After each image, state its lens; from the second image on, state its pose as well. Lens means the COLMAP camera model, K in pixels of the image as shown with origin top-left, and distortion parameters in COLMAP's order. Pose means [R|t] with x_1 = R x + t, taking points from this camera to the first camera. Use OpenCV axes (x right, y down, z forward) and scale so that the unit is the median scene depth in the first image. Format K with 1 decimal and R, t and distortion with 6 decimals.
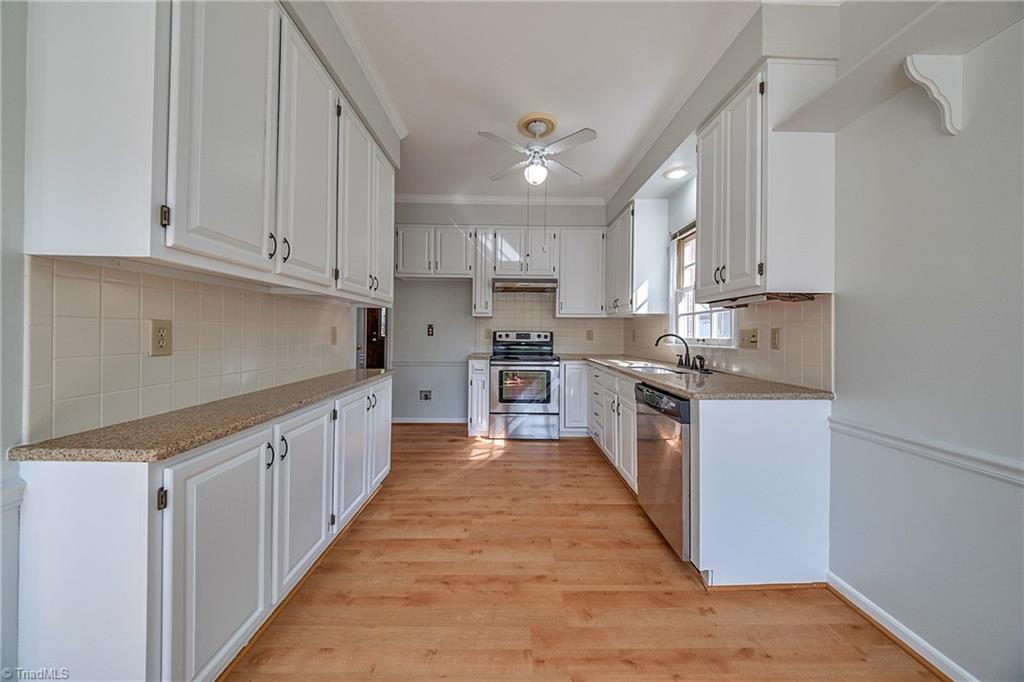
lens RADIAL K [[351.2, 0, 513.7], [0, 351.2, 334.9], [0, 0, 1]] dist [0.010290, -0.001742]
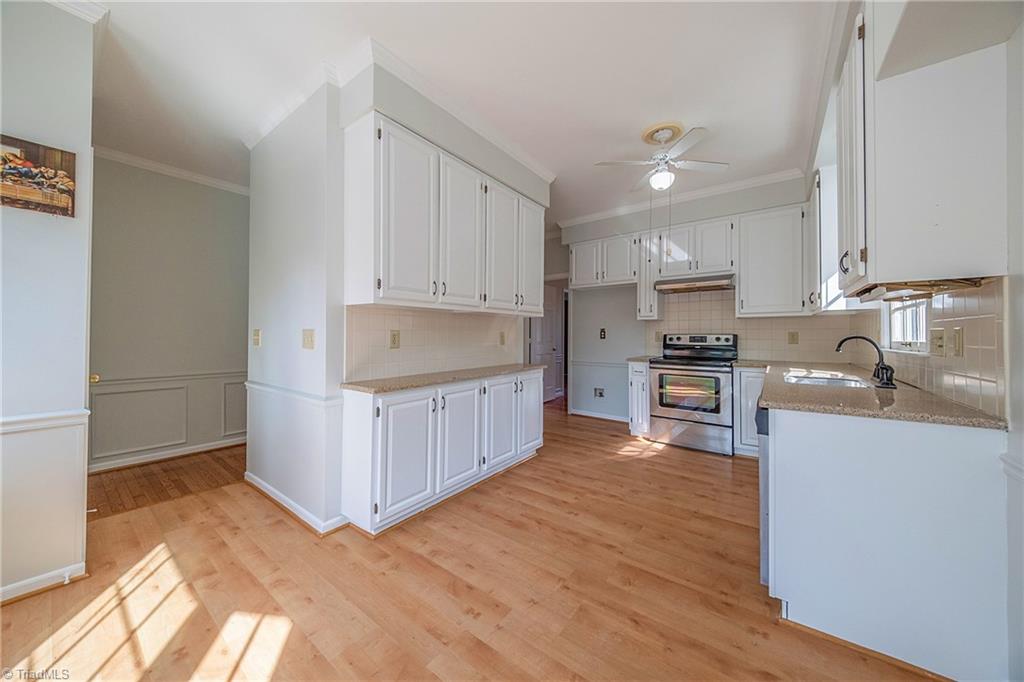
lens RADIAL K [[351.2, 0, 507.2], [0, 351.2, 335.5], [0, 0, 1]] dist [0.010290, -0.001742]
pose [[0.786602, -0.006590, -0.617425, 0.342778], [0.001317, 0.999959, -0.008994, 0.002569], [0.617459, 0.006261, 0.786578, -0.081979]]
